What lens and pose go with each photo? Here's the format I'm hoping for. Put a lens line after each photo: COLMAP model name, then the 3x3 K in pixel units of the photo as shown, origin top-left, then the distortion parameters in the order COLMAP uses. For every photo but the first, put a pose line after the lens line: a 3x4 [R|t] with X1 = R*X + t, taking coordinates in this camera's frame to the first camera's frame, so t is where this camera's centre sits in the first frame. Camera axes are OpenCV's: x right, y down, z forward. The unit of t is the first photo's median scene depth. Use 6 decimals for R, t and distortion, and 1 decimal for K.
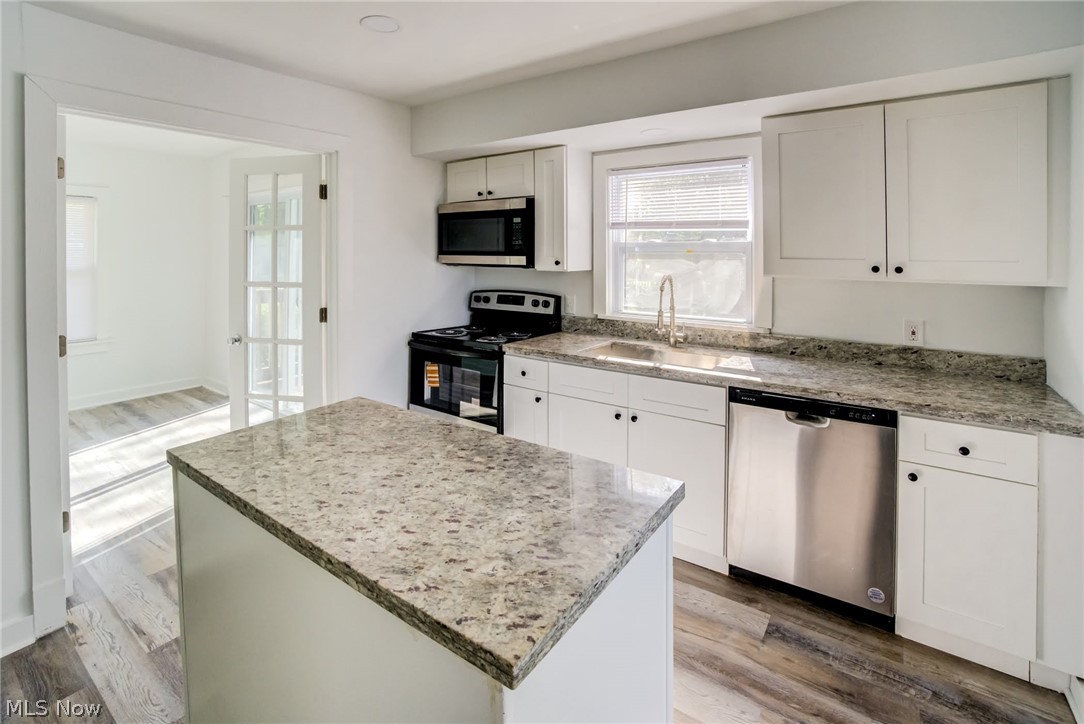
lens RADIAL K [[517.9, 0, 552.4], [0, 517.9, 264.8], [0, 0, 1]] dist [-0.037861, 0.005871]
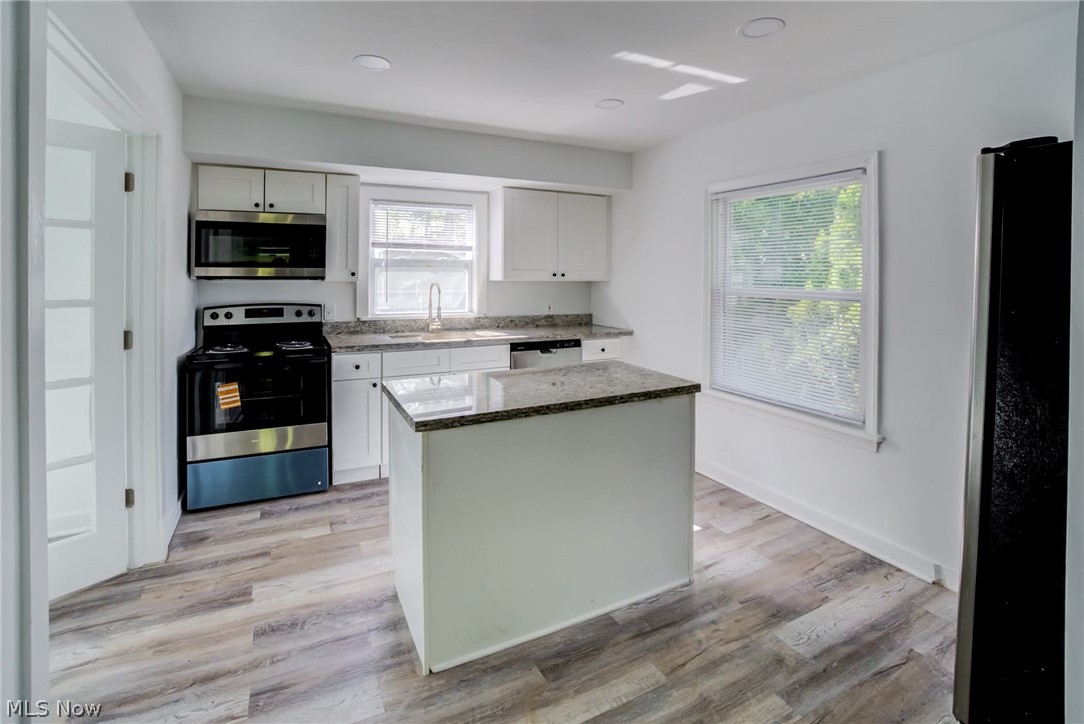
lens RADIAL K [[517.9, 0, 536.4], [0, 517.9, 288.6], [0, 0, 1]] dist [-0.037861, 0.005871]
pose [[0.458144, -0.022917, 0.888583, -0.843521], [0.022336, 0.999649, 0.014265, 0.021874], [-0.888598, 0.013312, 0.458494, 0.088334]]
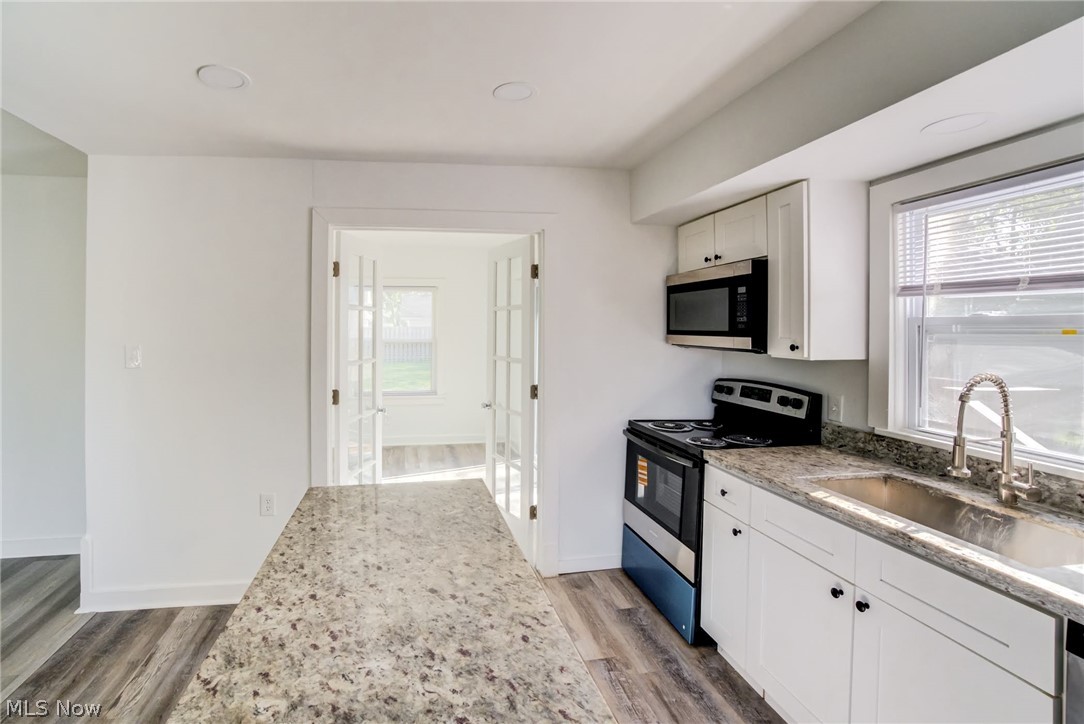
lens RADIAL K [[517.9, 0, 468.6], [0, 517.9, 336.5], [0, 0, 1]] dist [-0.037861, 0.005871]
pose [[0.679709, 0.014029, -0.733348, 0.218923], [-0.019537, 0.999809, 0.001018, -0.010728], [0.733222, 0.013635, 0.679853, 0.198696]]
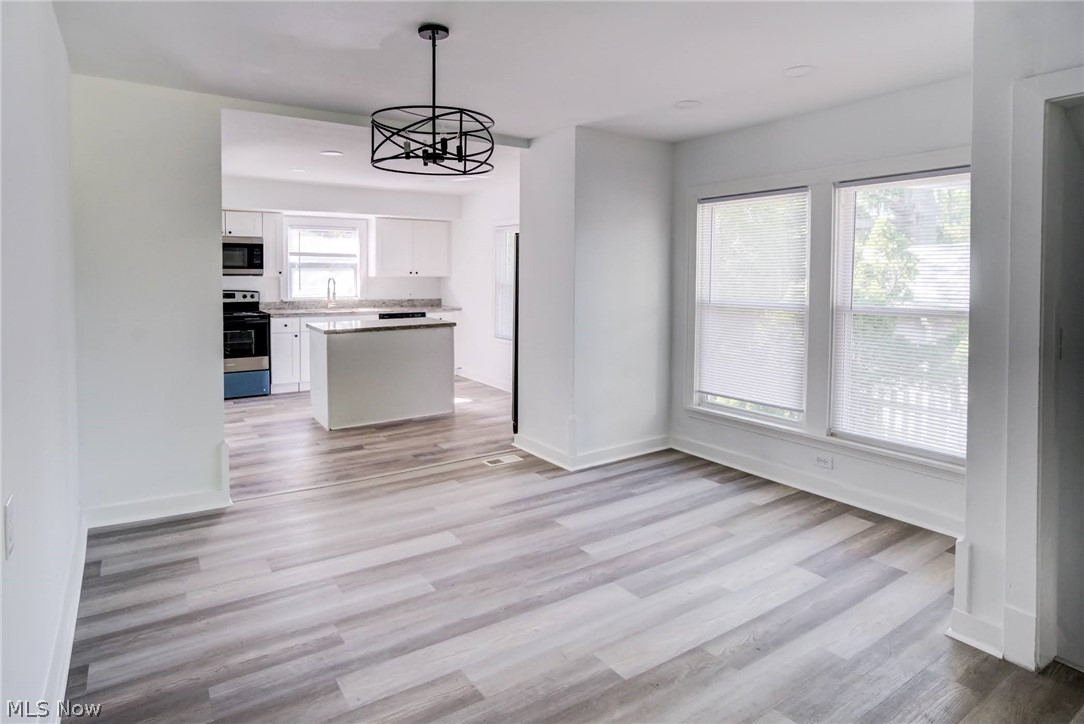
lens RADIAL K [[644.1, 0, 557.0], [0, 644.1, 300.4], [0, 0, 1]] dist [0.027420, 0.000348]
pose [[0.326957, -0.045377, 0.943949, -1.991153], [0.023737, 0.998926, 0.039798, 0.029191], [-0.944741, 0.009394, 0.327683, -0.816862]]
